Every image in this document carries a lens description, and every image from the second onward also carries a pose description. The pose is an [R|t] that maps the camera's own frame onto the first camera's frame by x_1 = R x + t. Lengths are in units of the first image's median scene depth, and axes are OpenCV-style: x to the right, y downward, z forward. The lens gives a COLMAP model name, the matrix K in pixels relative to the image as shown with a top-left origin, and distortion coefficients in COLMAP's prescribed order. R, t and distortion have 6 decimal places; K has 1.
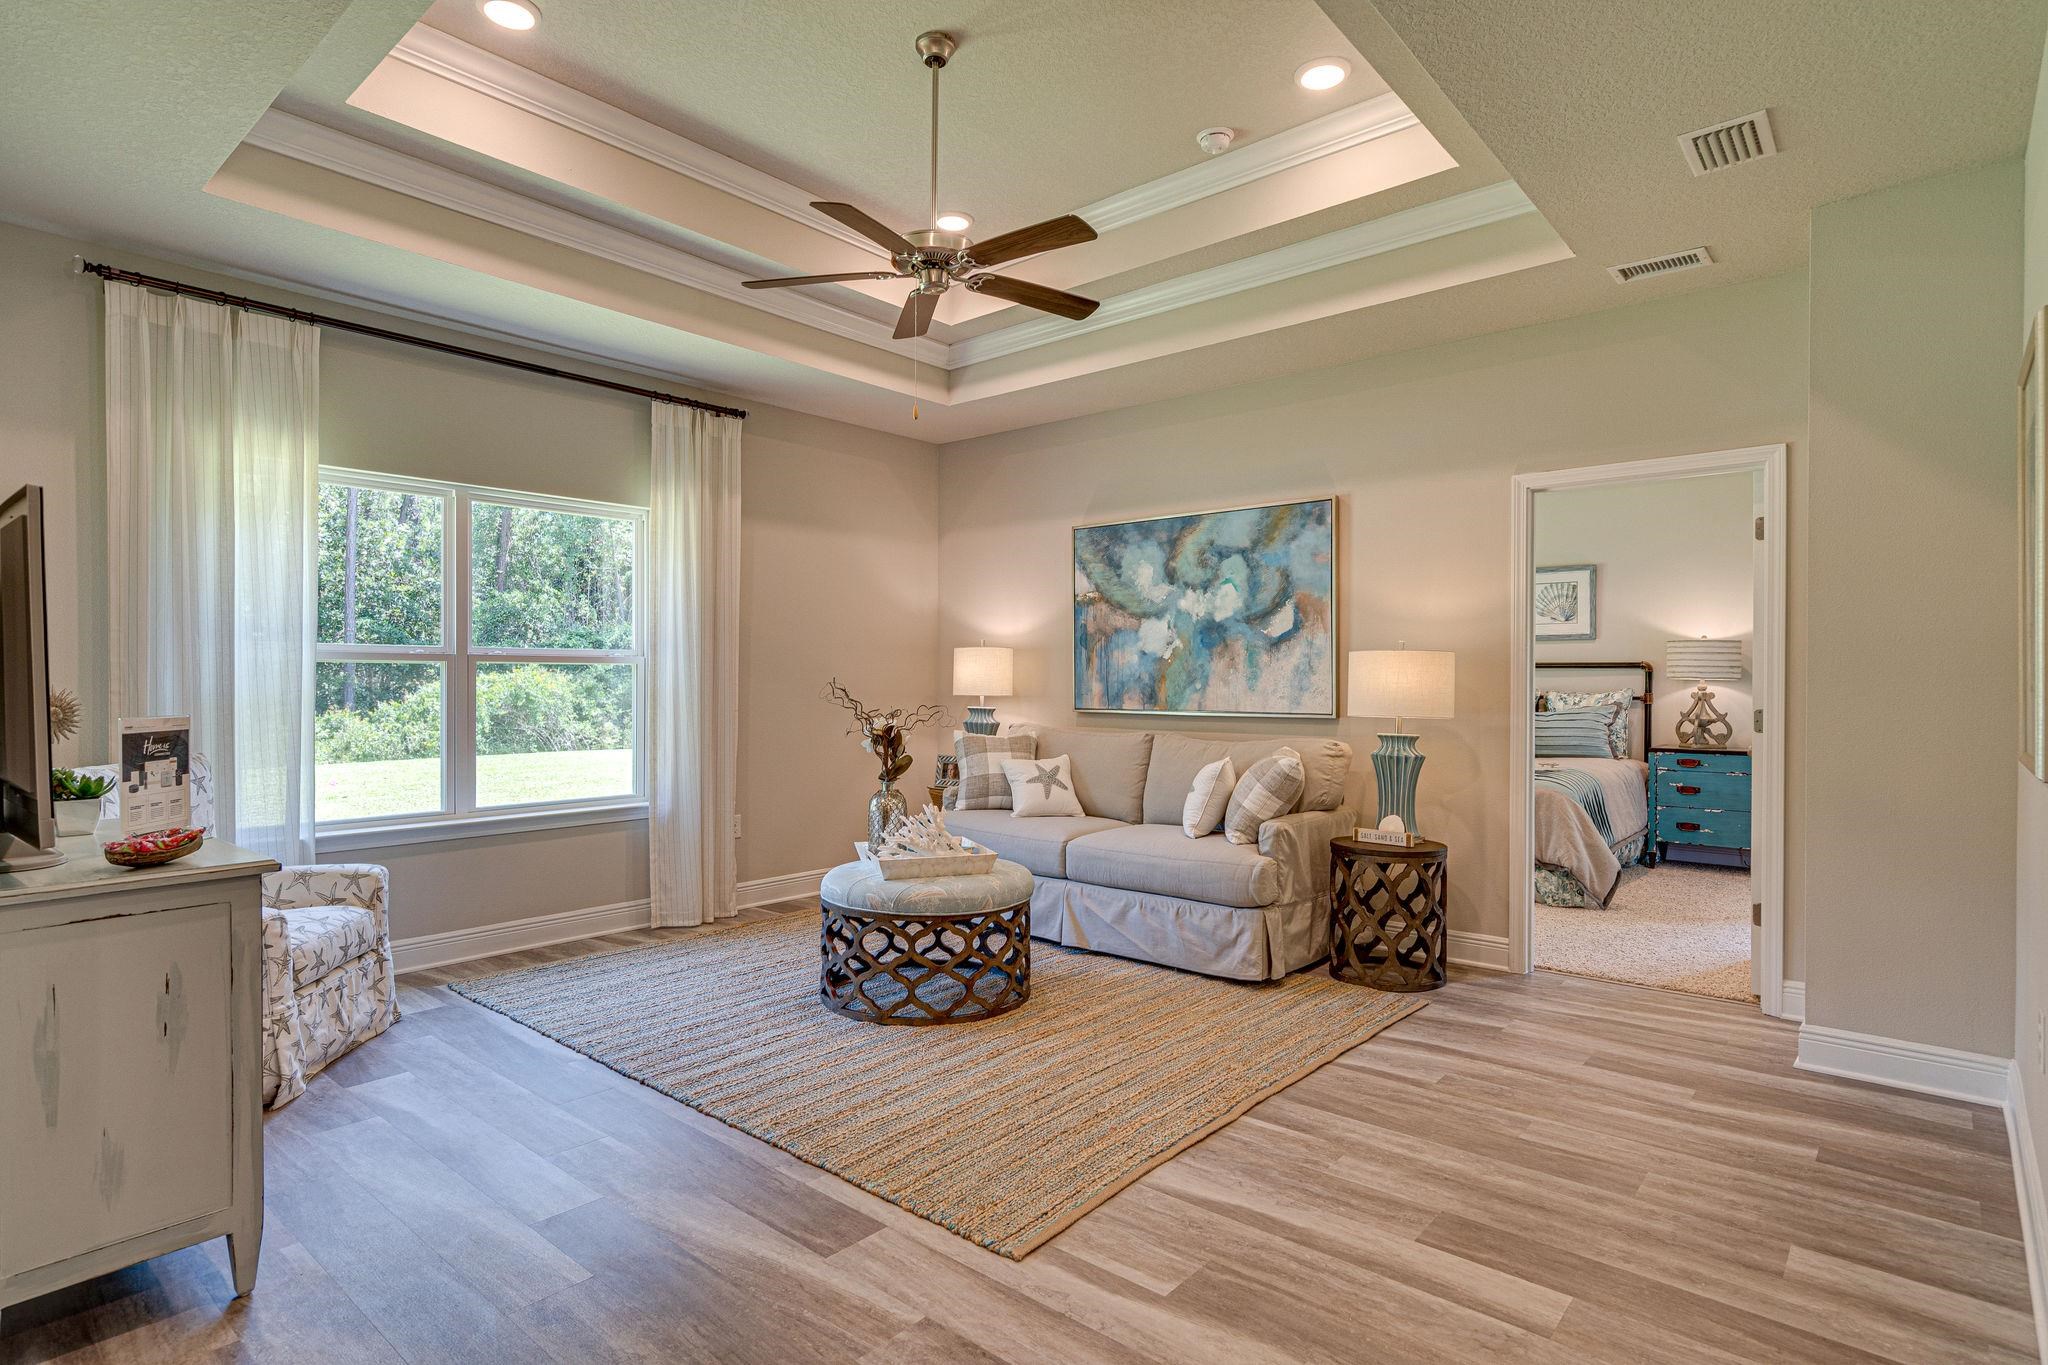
lens RADIAL K [[1055.1, 0, 1026.9], [0, 1055.1, 687.5], [0, 0, 1]] dist [-0.000904, -0.000548]
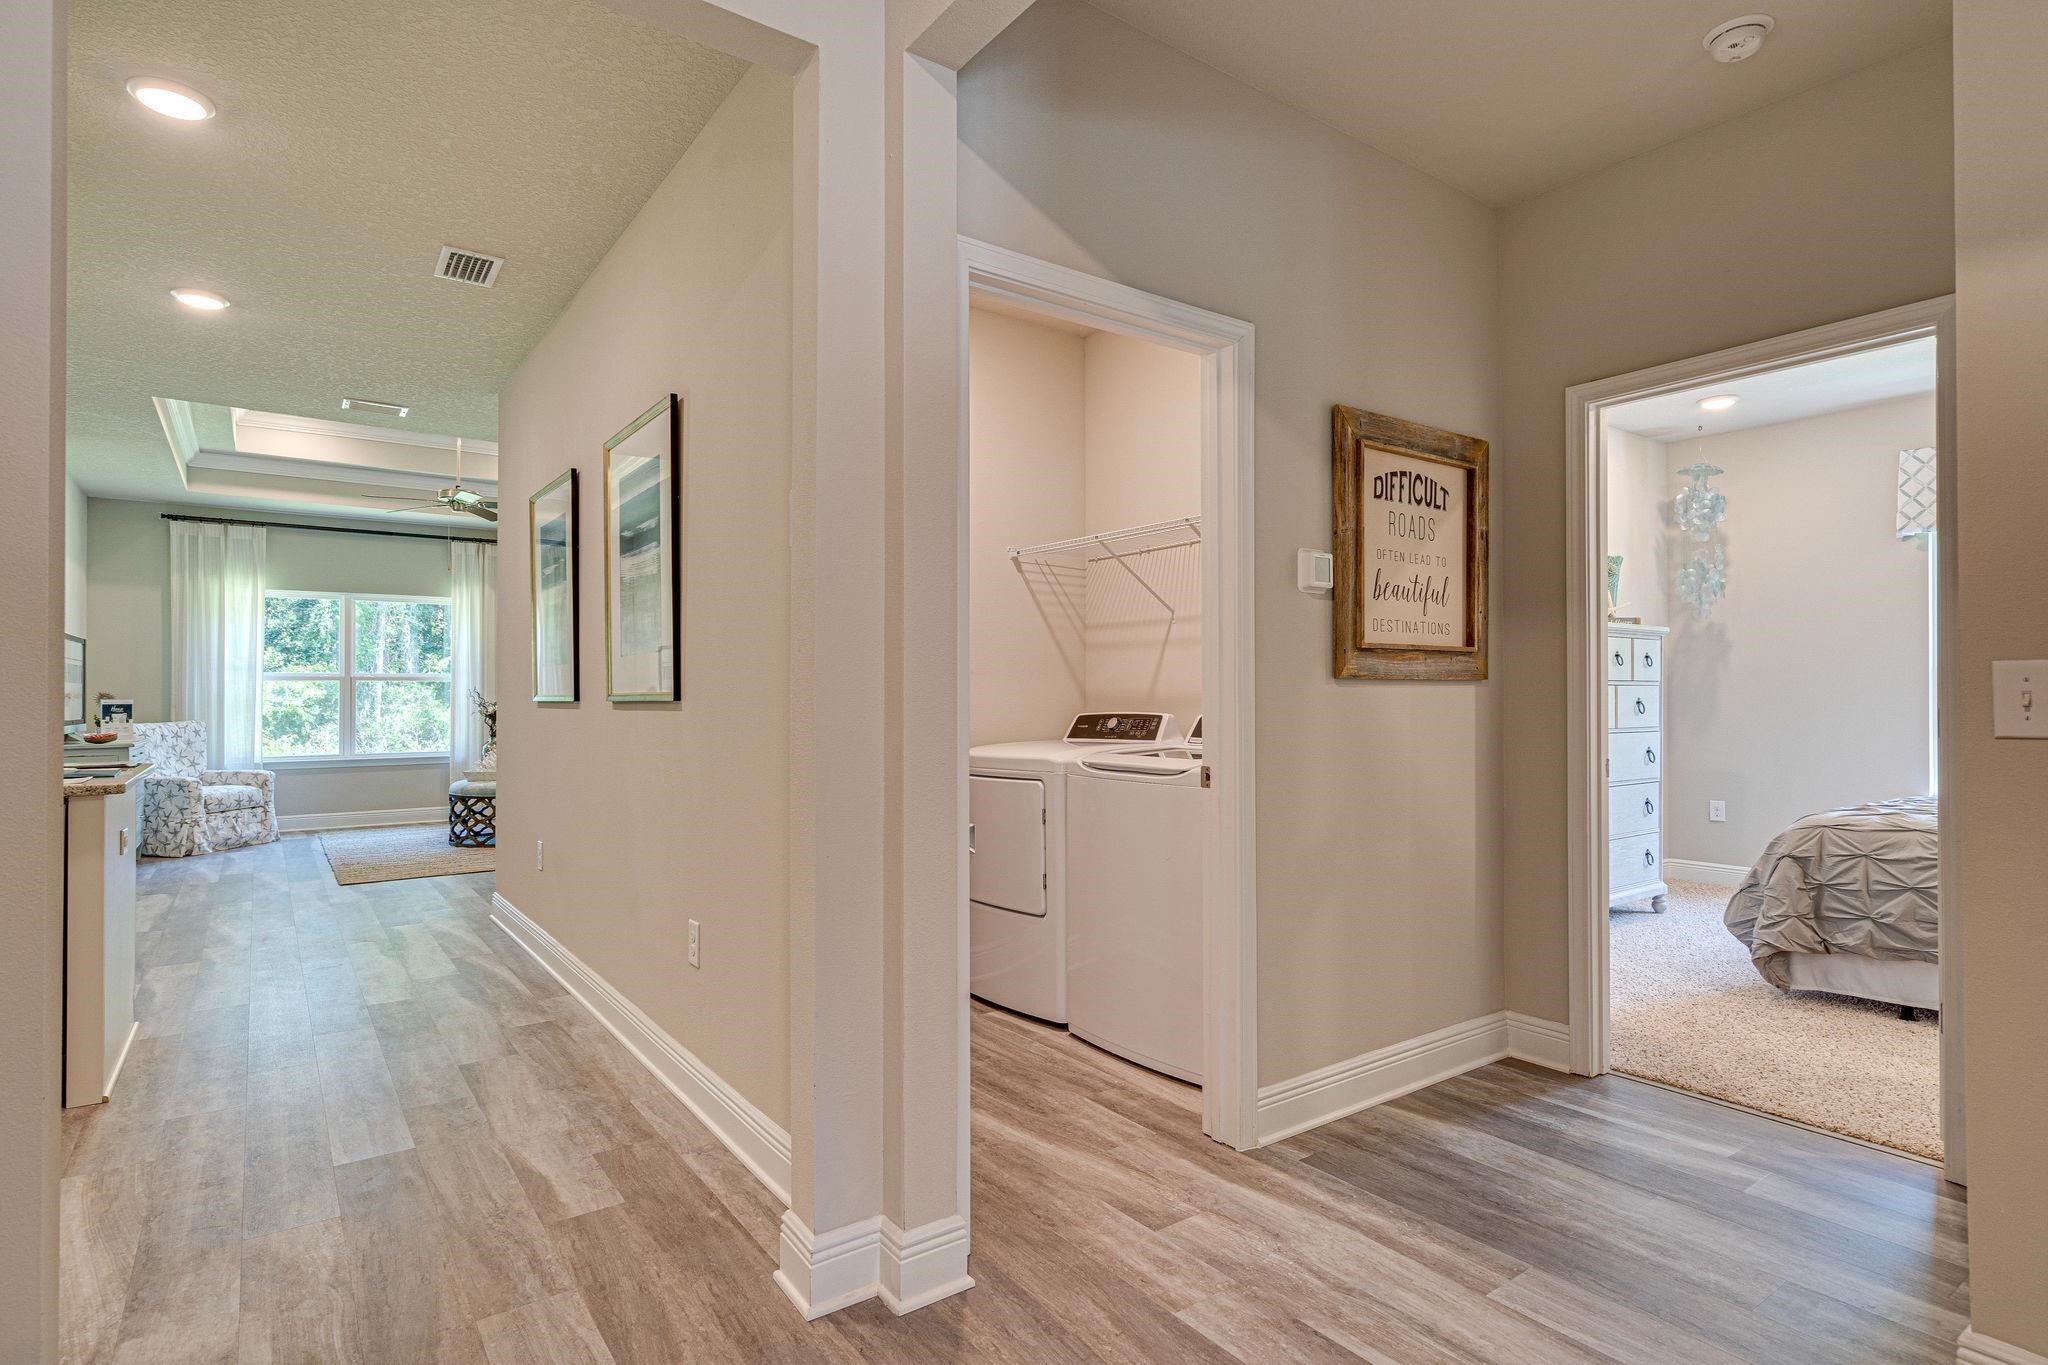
lens RADIAL K [[1055.1, 0, 1014.9], [0, 1055.1, 686.4], [0, 0, 1]] dist [-0.000904, -0.000548]
pose [[0.971246, -0.007098, -0.237973, 1.252721], [0.003346, 0.999864, -0.016166, 0.025699], [0.238055, 0.014905, 0.971137, -0.691786]]
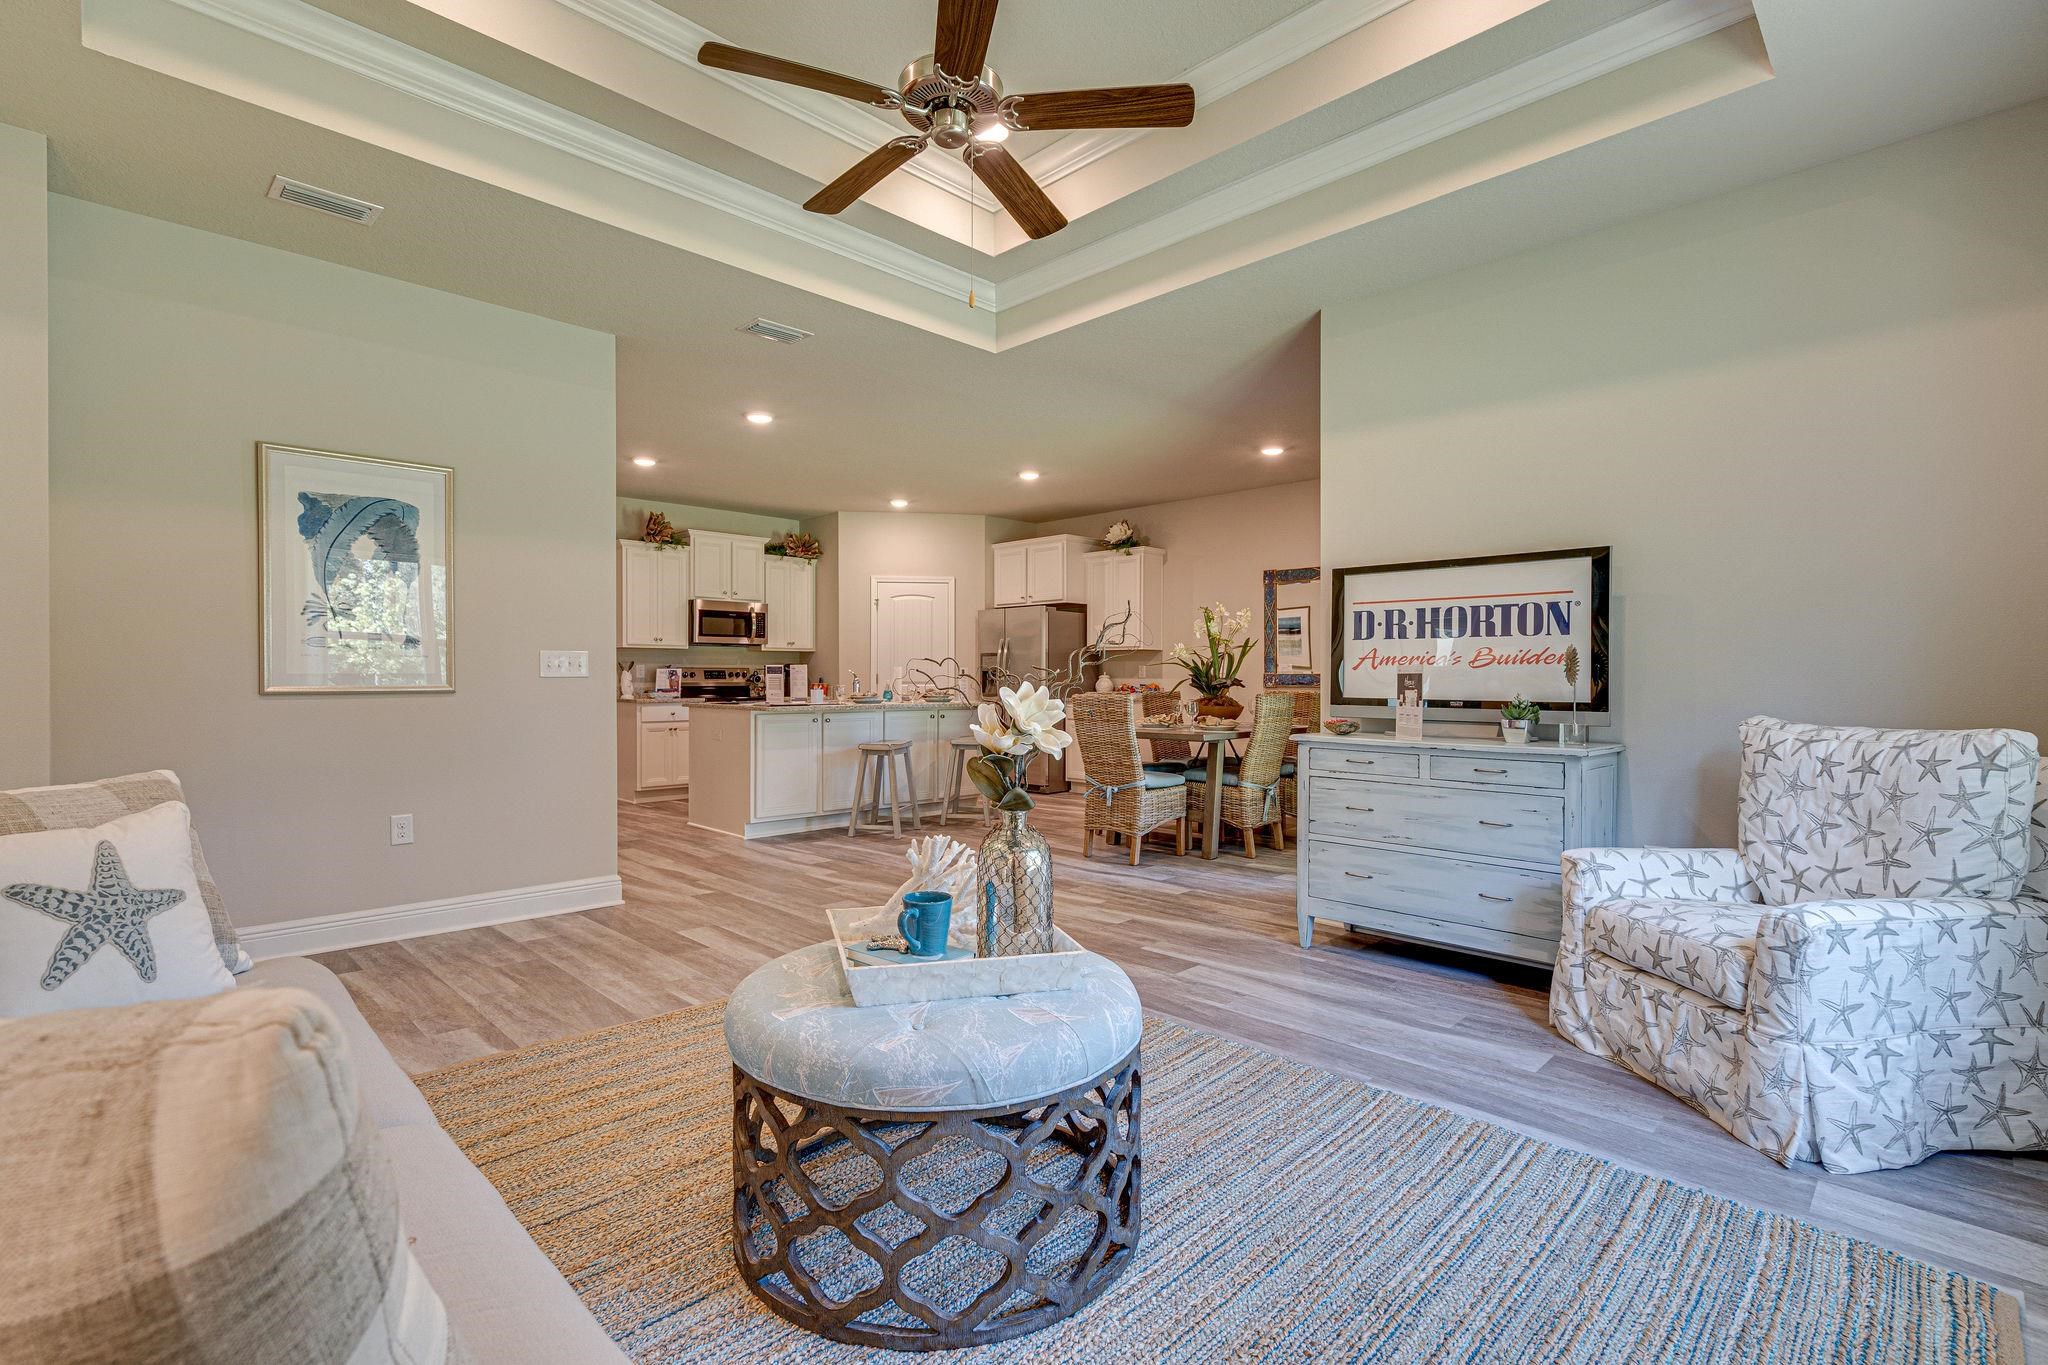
lens RADIAL K [[940.4, 0, 1026.4], [0, 940.4, 685.3], [0, 0, 1]] dist [-0.004793, 0.001412]
pose [[-0.997218, -0.002804, 0.074487, -0.162272], [-0.001582, 0.999863, 0.016456, 0.019265], [-0.074523, 0.016293, -0.997086, 1.363094]]
